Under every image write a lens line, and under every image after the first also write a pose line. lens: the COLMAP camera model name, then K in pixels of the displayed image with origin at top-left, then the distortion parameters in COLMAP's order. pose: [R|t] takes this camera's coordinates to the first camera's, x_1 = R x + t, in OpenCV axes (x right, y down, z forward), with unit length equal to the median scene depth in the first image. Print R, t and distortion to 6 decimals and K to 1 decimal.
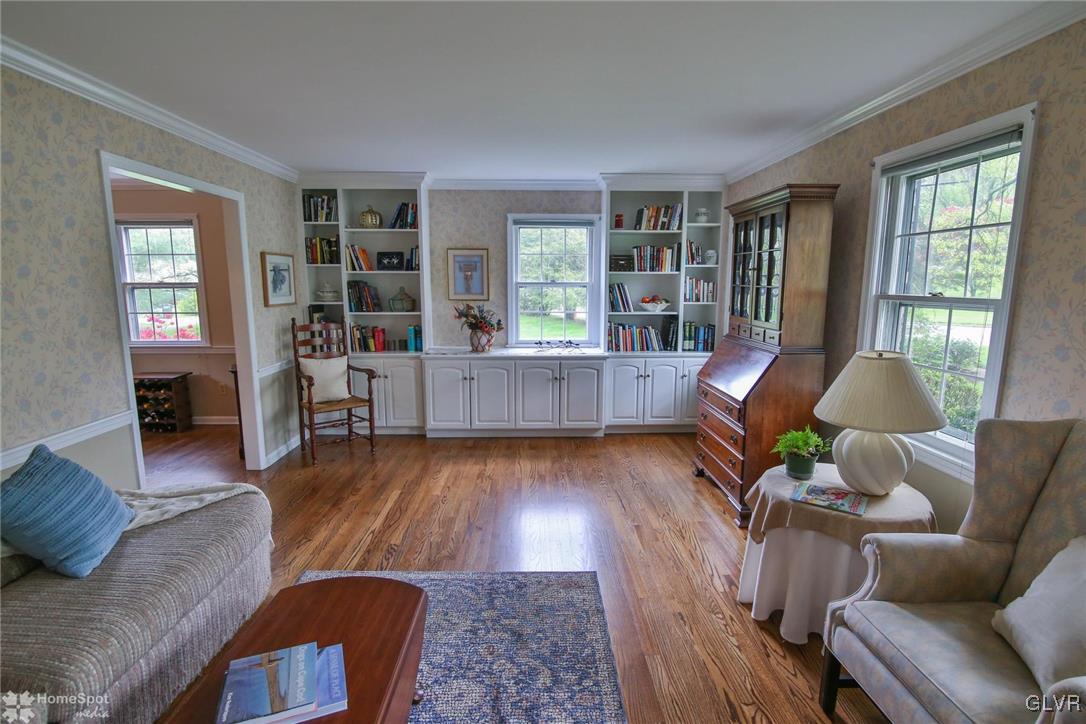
lens RADIAL K [[529.0, 0, 542.0], [0, 529.0, 363.8], [0, 0, 1]] dist [-0.020283, -0.001045]
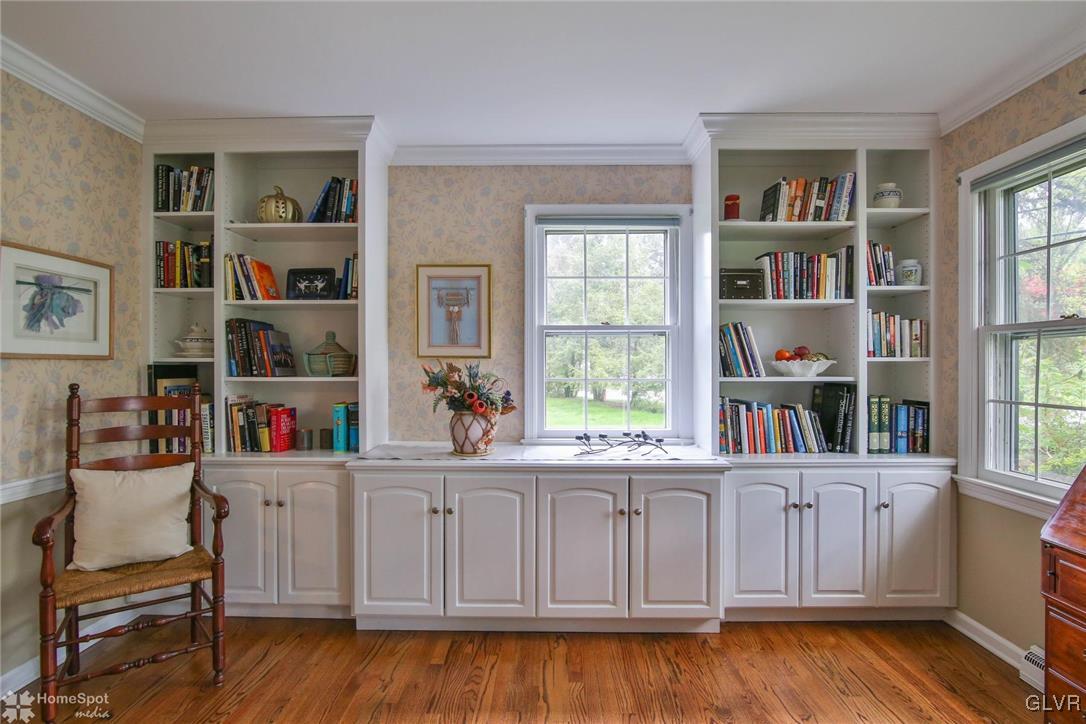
lens RADIAL K [[529.0, 0, 547.2], [0, 529.0, 363.5], [0, 0, 1]] dist [-0.020283, -0.001045]
pose [[0.999397, -0.001669, -0.034673, -0.023609], [-0.003744, 0.987835, -0.155462, -0.030038], [0.034511, 0.155499, 0.987233, 0.485430]]
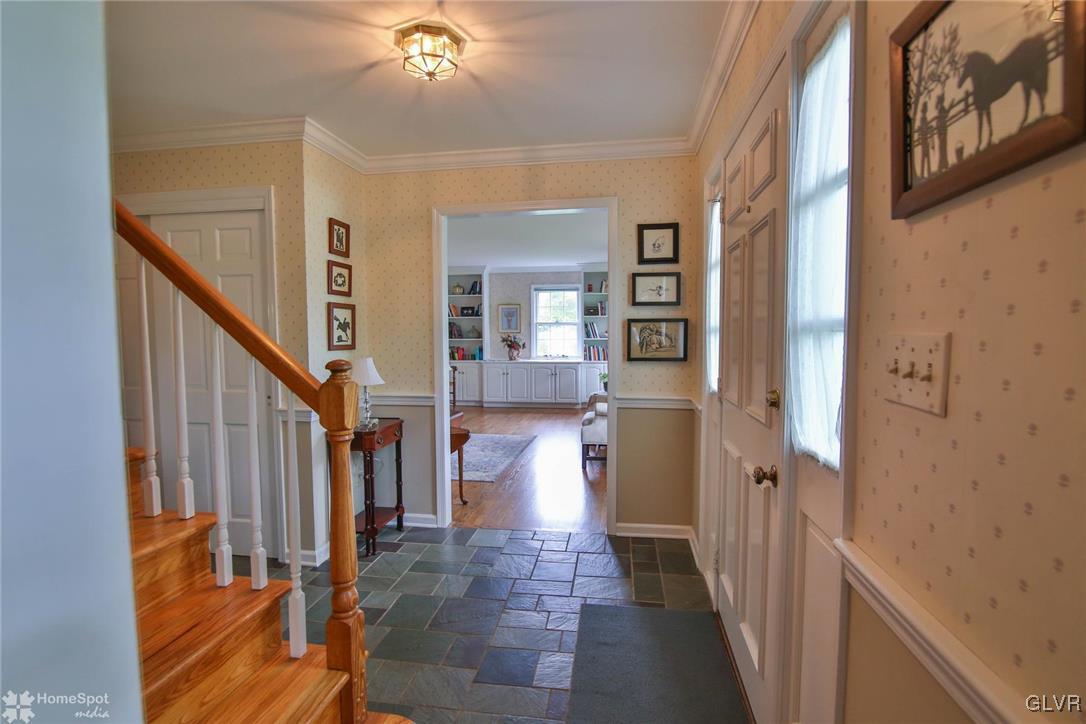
lens RADIAL K [[529.0, 0, 539.1], [0, 529.0, 360.8], [0, 0, 1]] dist [-0.020283, -0.001045]
pose [[0.985416, 0.002592, -0.170142, 0.280040], [-0.019503, 0.995015, -0.097799, 0.155719], [0.169040, 0.099690, 0.980555, -0.771960]]
